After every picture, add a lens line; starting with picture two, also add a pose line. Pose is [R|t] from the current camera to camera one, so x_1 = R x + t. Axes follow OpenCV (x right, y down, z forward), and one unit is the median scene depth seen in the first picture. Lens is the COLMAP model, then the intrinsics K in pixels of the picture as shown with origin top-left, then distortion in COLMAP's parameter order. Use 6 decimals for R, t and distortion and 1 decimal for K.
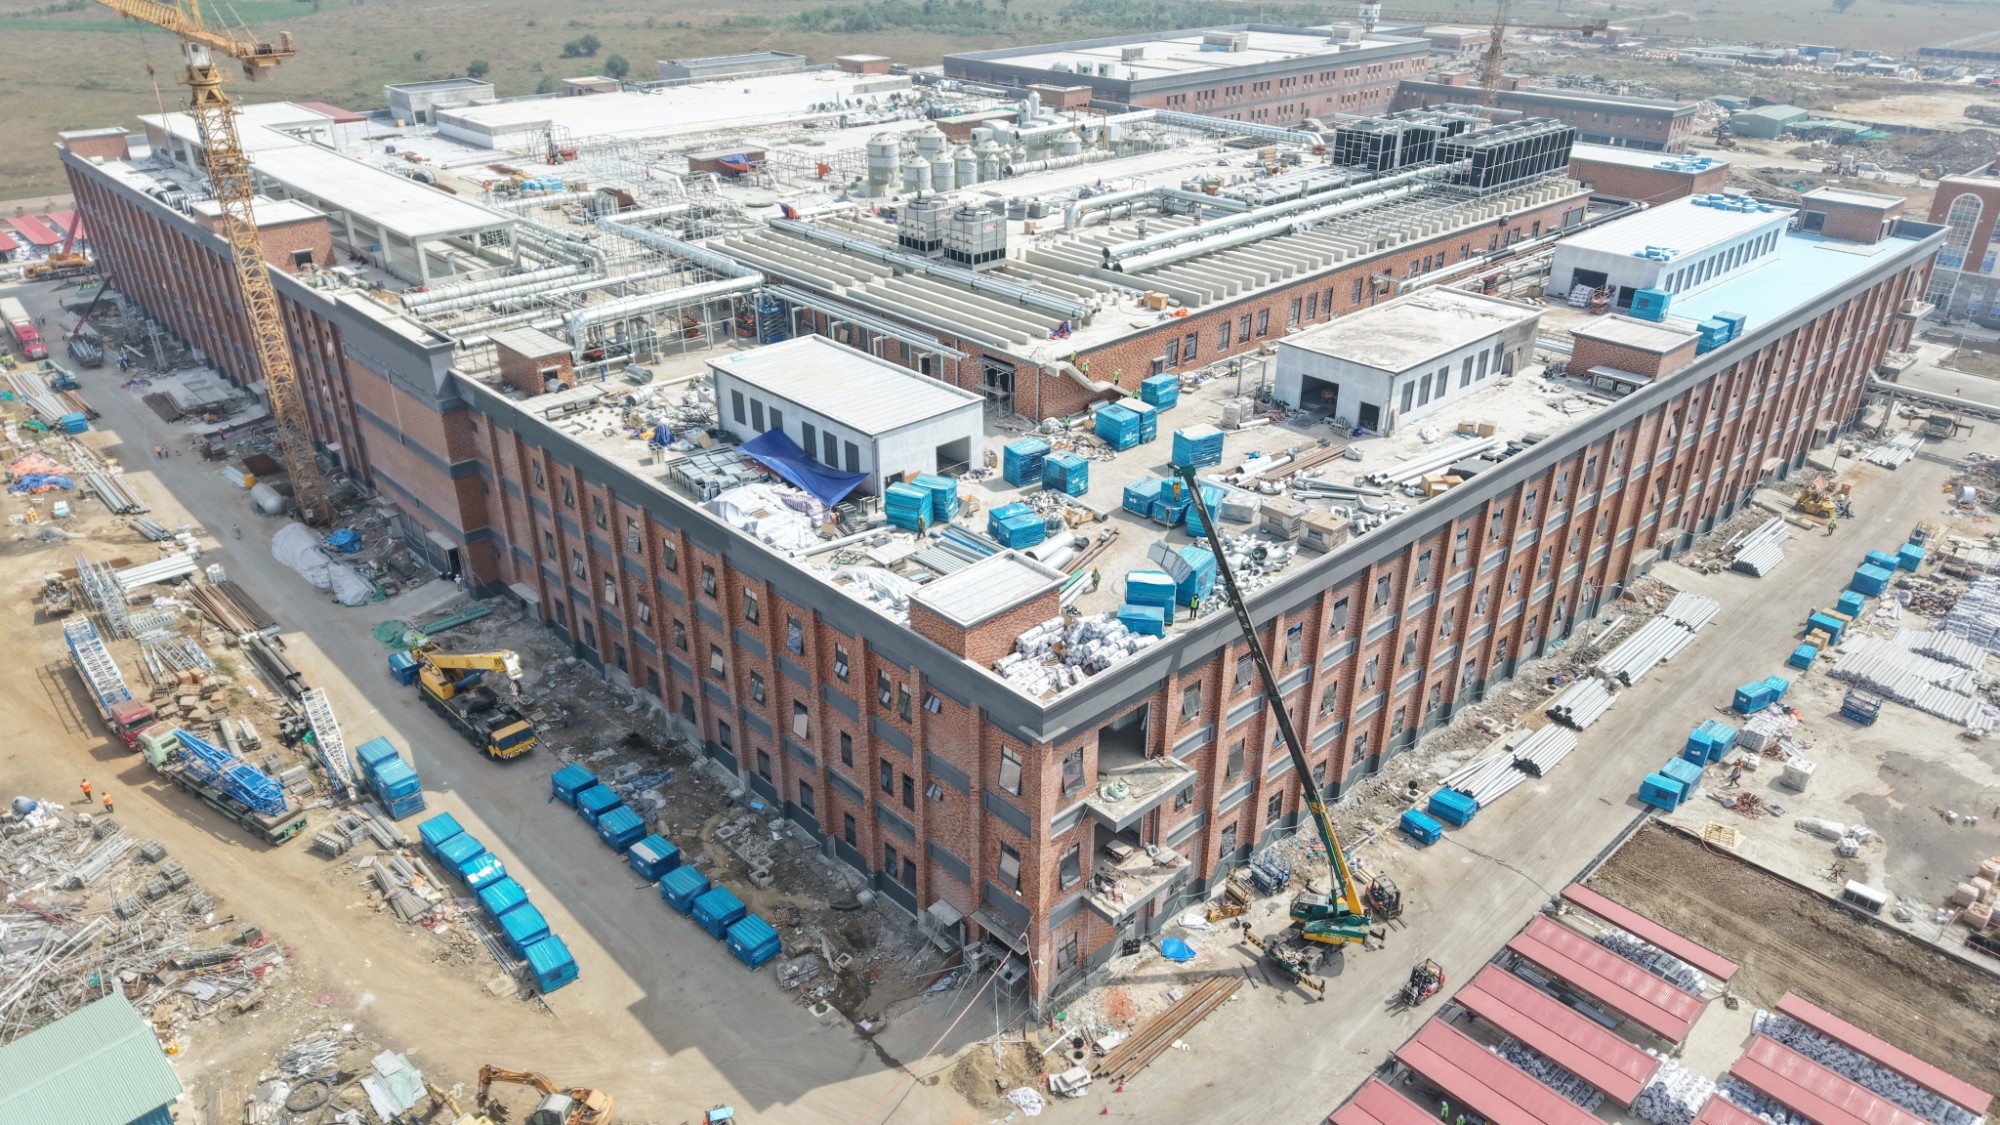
lens RADIAL K [[1339.0, 0, 1000.0], [0, 1339.0, 562.5], [0, 0, 1]] dist [0.011973, -0.004929]
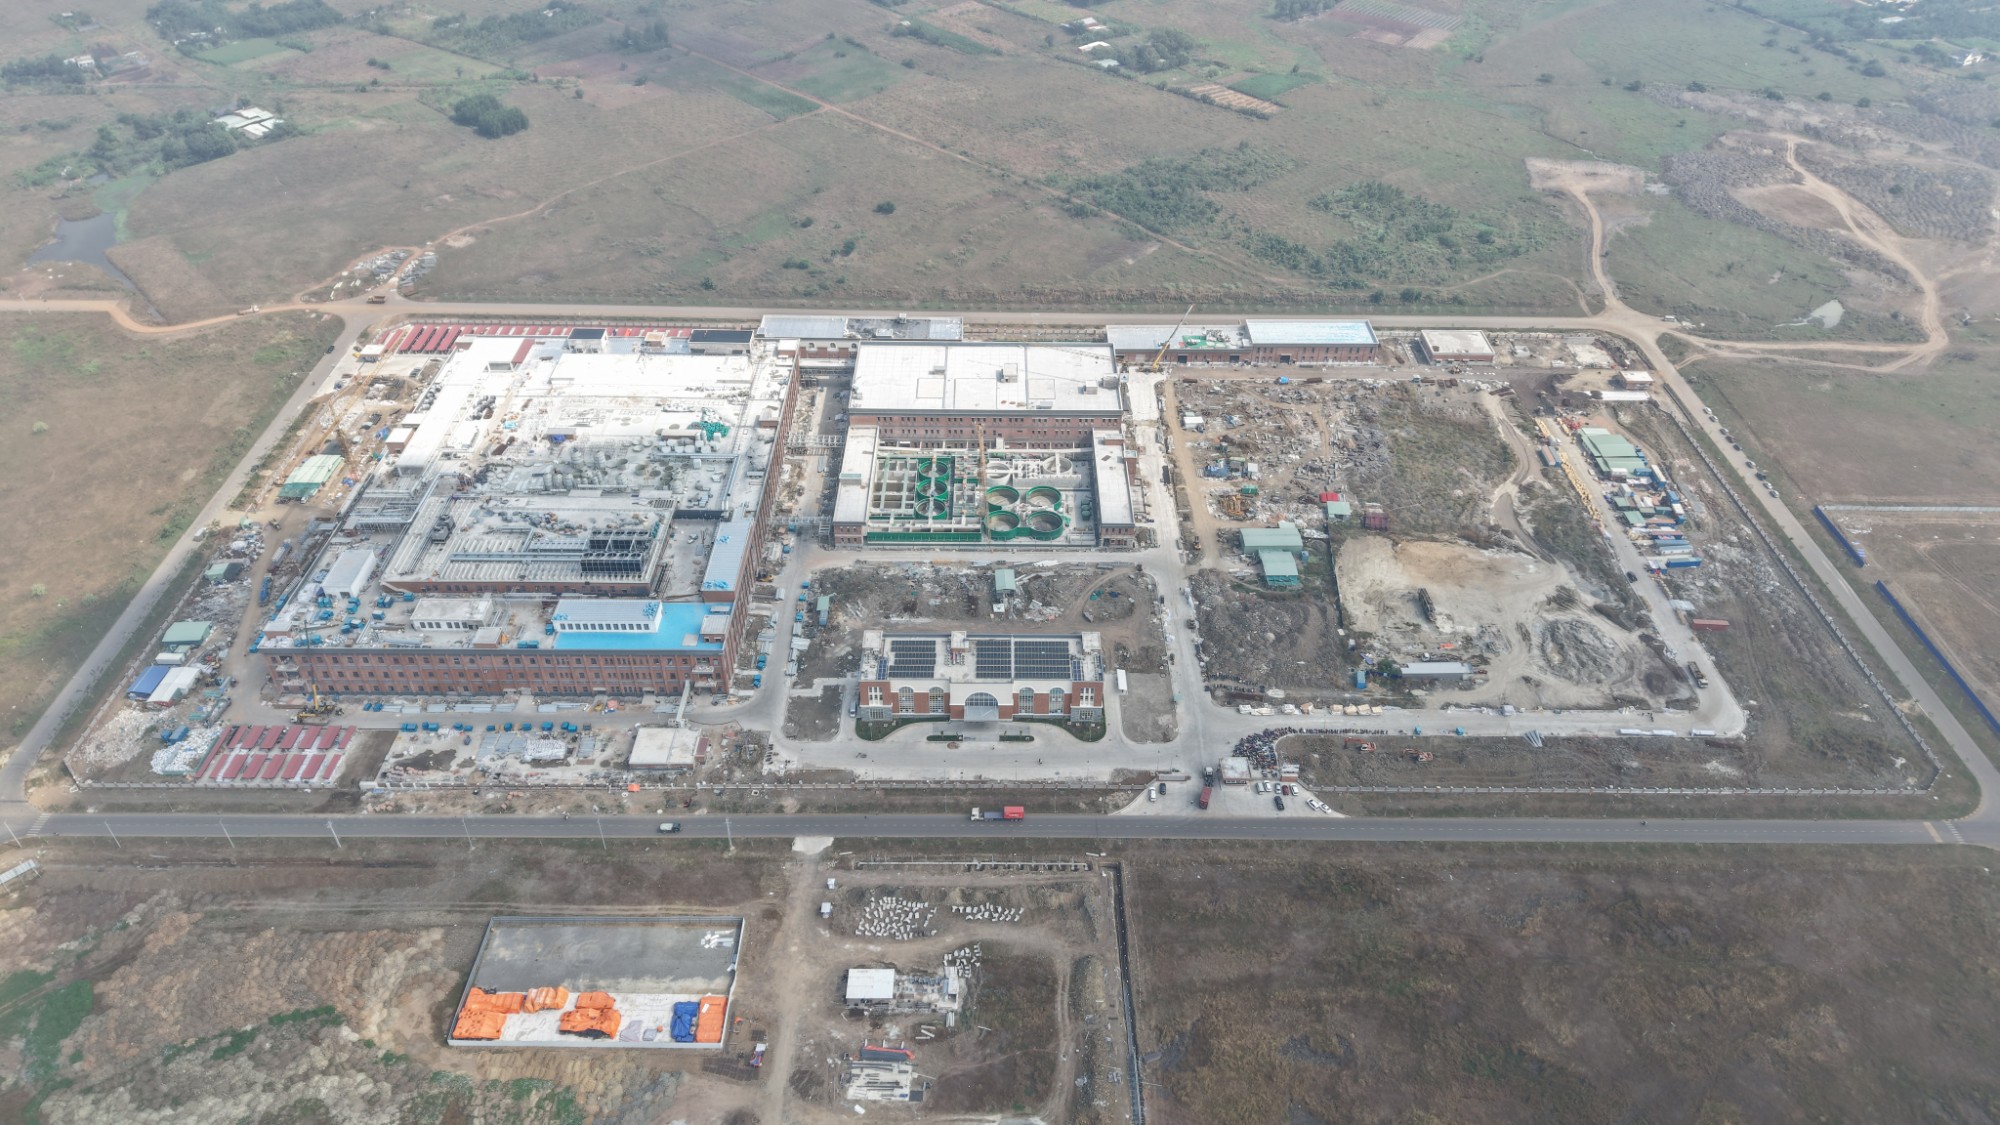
lens RADIAL K [[1334.7, 0, 1000.0], [0, 1334.7, 562.5], [0, 0, 1]] dist [0.037274, -0.044132]
pose [[0.728451, 0.426241, -0.536357, 3.751054], [-0.321707, 0.904026, 0.281500, -2.042763], [0.604867, -0.032509, 0.795663, -1.259276]]
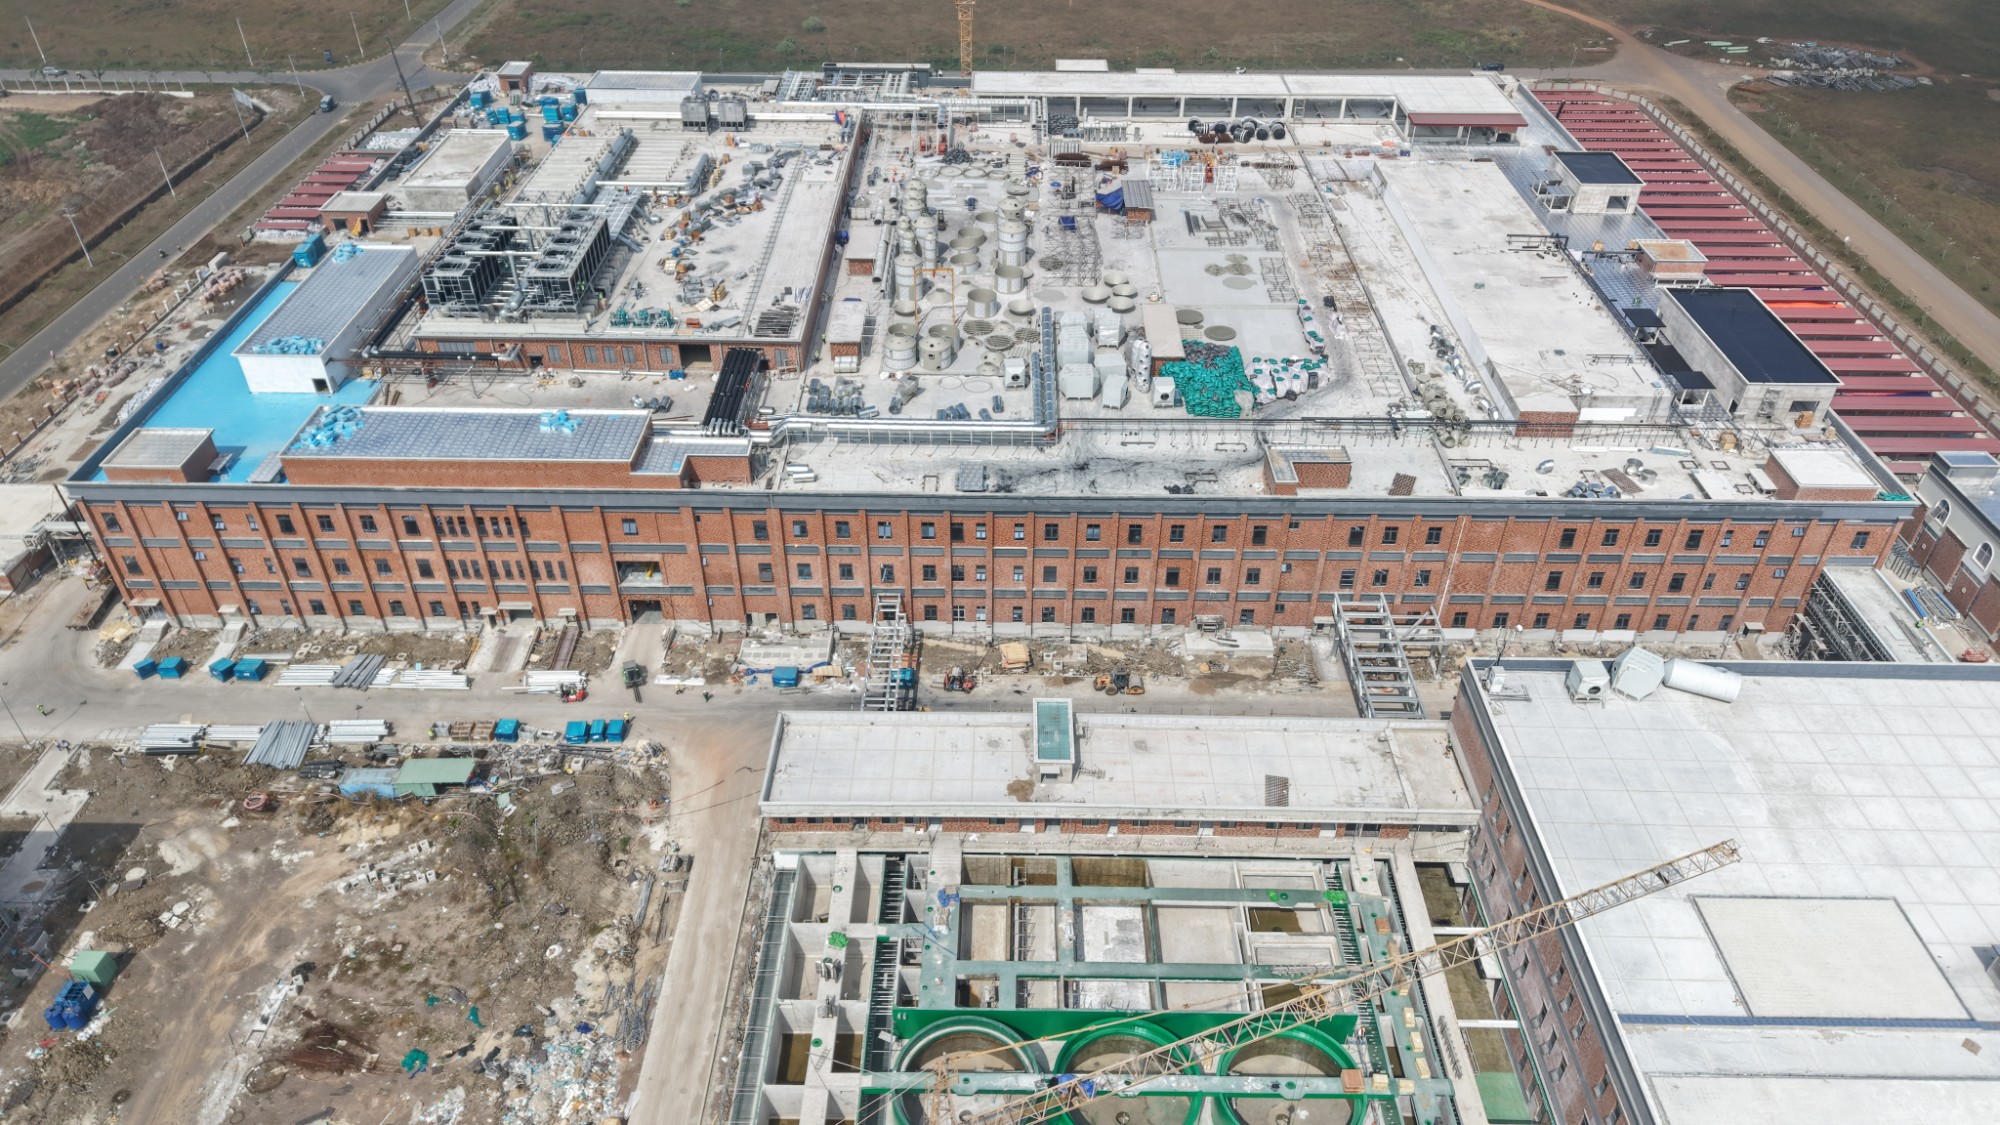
lens RADIAL K [[1339.0, 0, 1000.0], [0, 1339.0, 562.5], [0, 0, 1]] dist [0.011973, -0.004929]
pose [[-0.690792, 0.432933, -0.579116, 1.220652], [-0.335846, 0.517173, 0.787235, -1.794604], [0.640324, 0.738309, -0.211860, 2.487511]]
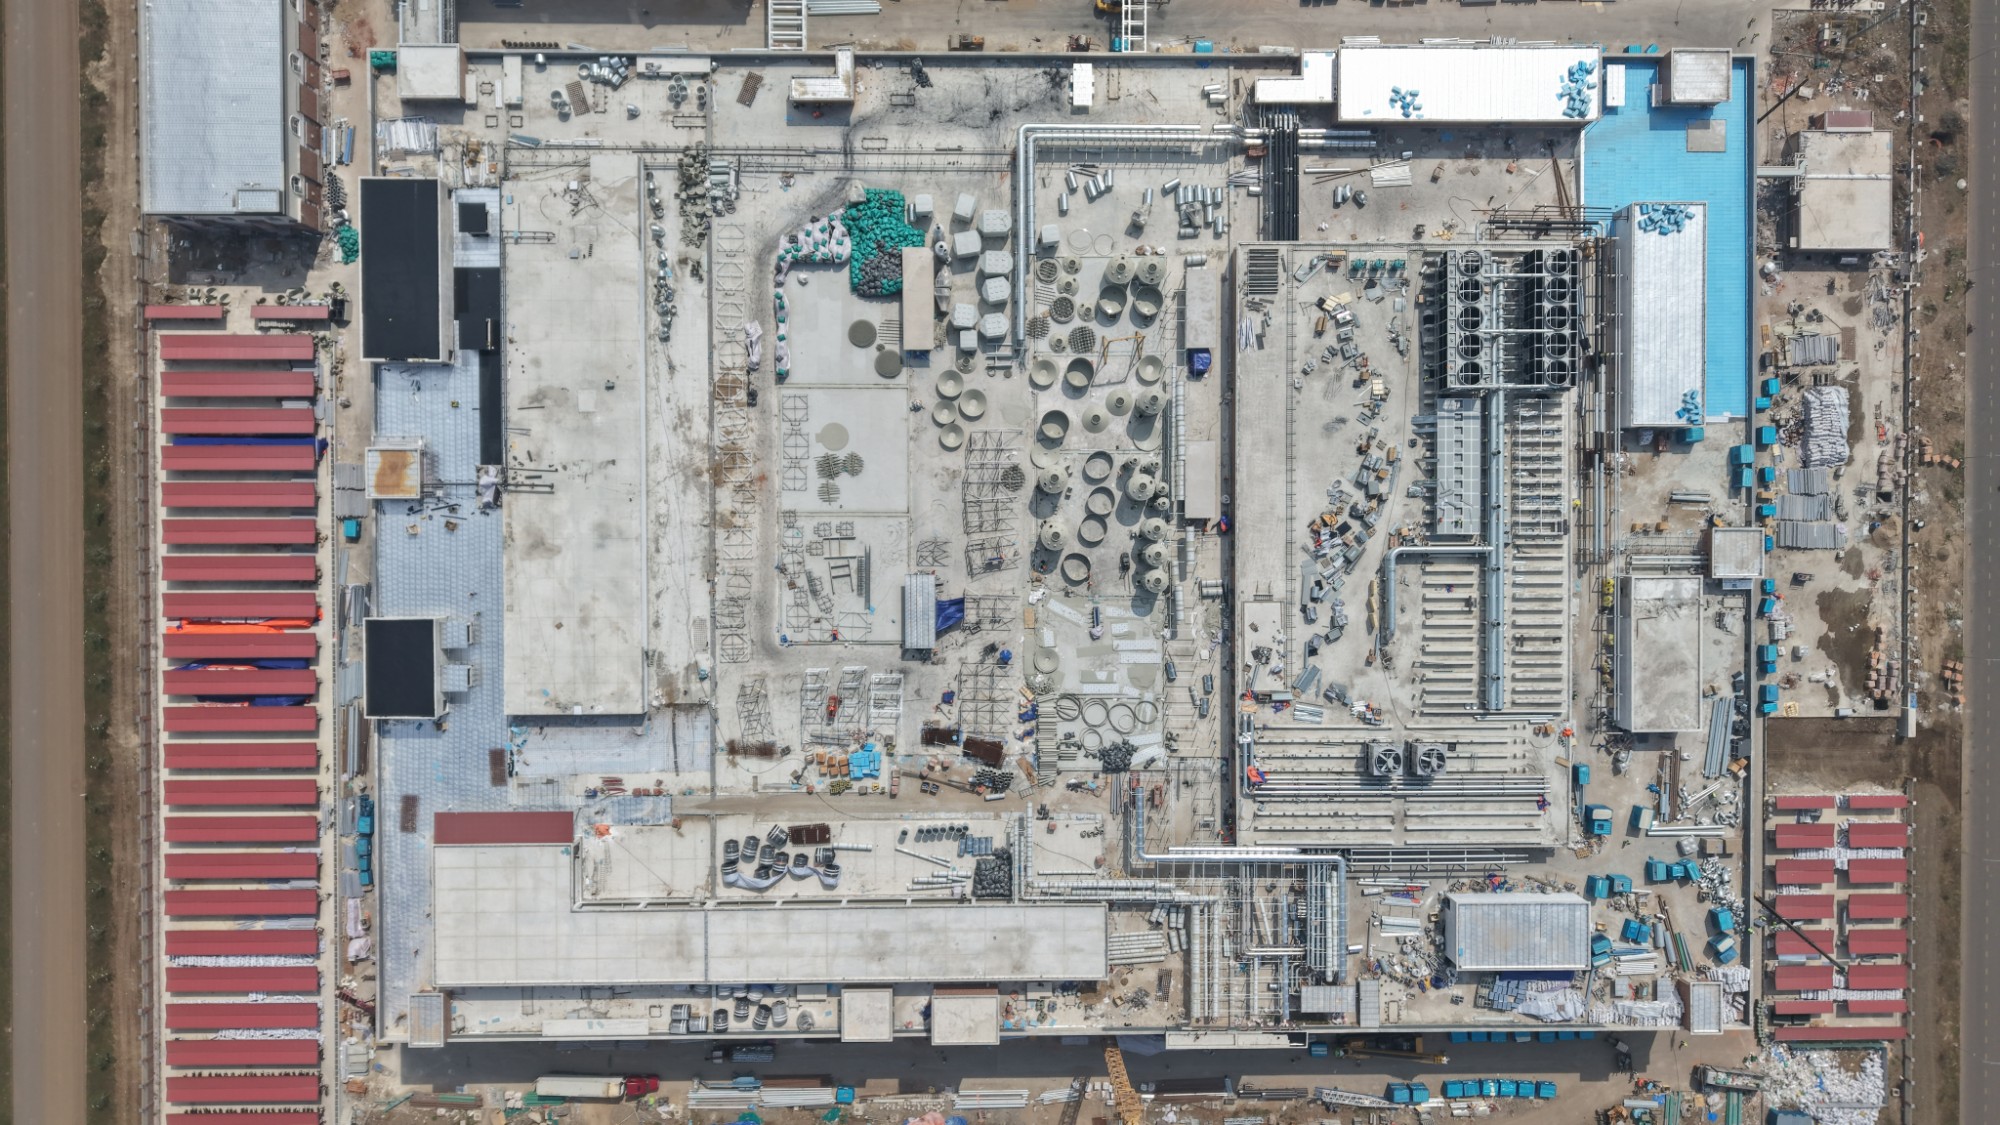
lens RADIAL K [[1334.7, 0, 1000.0], [0, 1334.7, 562.5], [0, 0, 1]] dist [0.037274, -0.044132]
pose [[0.681906, -0.731436, -0.002303, -0.226929], [0.319478, 0.295009, 0.900502, -2.240526], [-0.657980, -0.614793, 0.434847, 0.906850]]
